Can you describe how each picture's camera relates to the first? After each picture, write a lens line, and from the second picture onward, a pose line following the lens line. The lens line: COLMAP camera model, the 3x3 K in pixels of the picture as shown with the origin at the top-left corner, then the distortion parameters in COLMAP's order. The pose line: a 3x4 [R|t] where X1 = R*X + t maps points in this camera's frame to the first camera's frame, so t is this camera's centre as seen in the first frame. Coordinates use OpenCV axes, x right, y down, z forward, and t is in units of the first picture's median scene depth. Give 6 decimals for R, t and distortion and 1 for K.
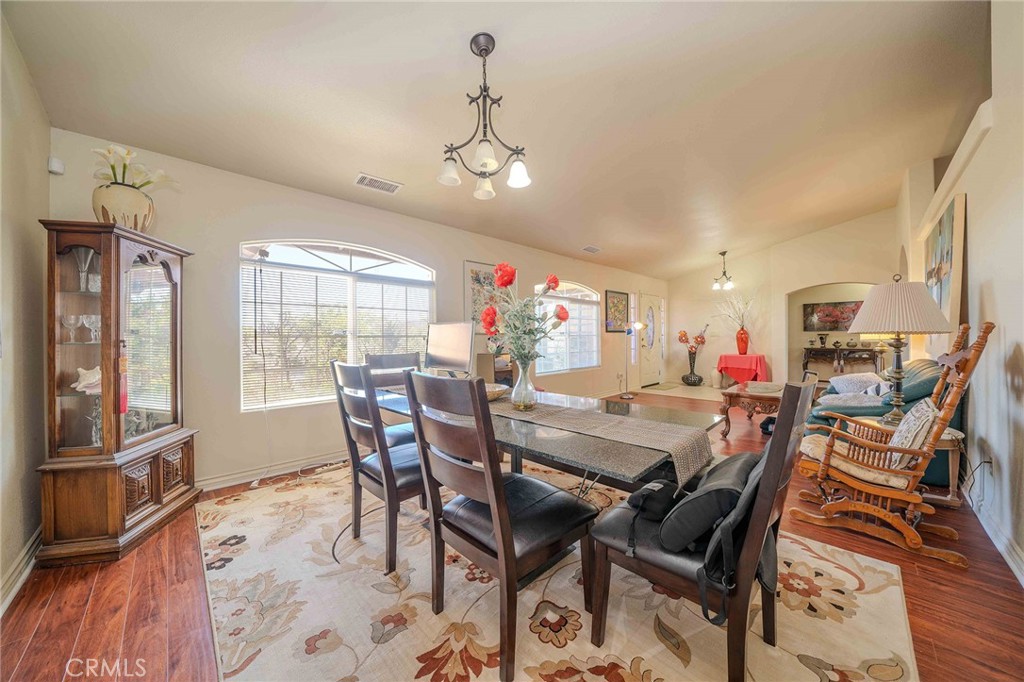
lens RADIAL K [[349.1, 0, 514.6], [0, 349.1, 339.6], [0, 0, 1]] dist [0.000312, 0.000007]
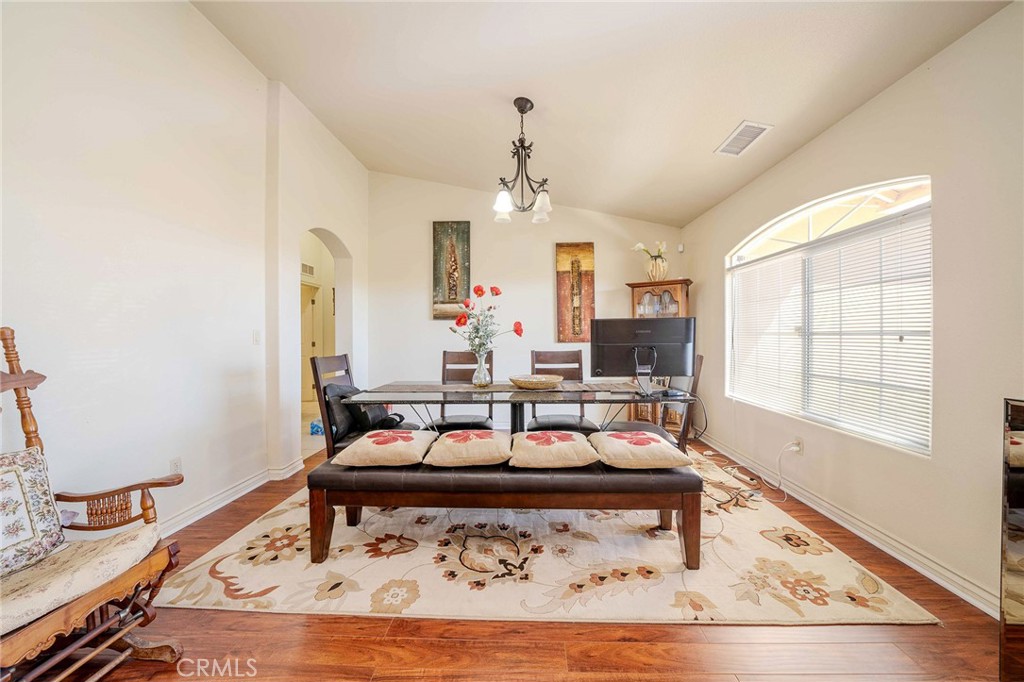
lens RADIAL K [[349.1, 0, 516.9], [0, 349.1, 338.6], [0, 0, 1]] dist [0.000312, 0.000007]
pose [[-0.716307, 0.015715, -0.697609, 0.591743], [0.008926, 0.999871, 0.013358, -0.013425], [0.697729, 0.003342, -0.716354, 1.358655]]
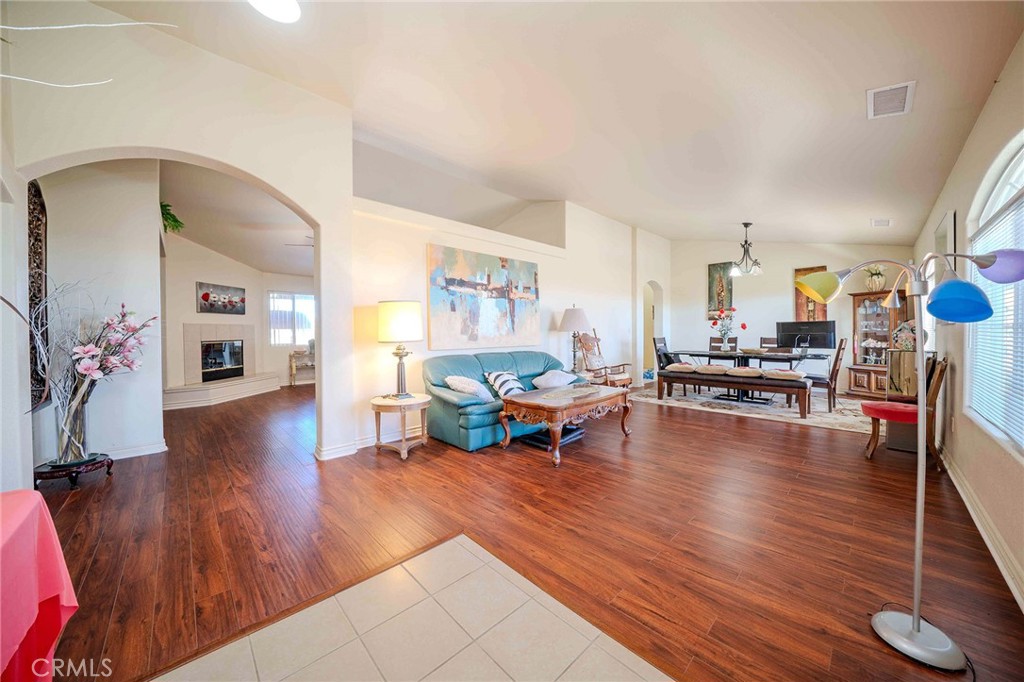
lens RADIAL K [[349.1, 0, 520.1], [0, 349.1, 337.5], [0, 0, 1]] dist [0.000312, 0.000007]
pose [[-0.999889, 0.013911, 0.005380, 1.497373], [0.014003, 0.999749, 0.017496, -0.015639], [-0.005135, 0.017569, -0.999832, 3.295152]]
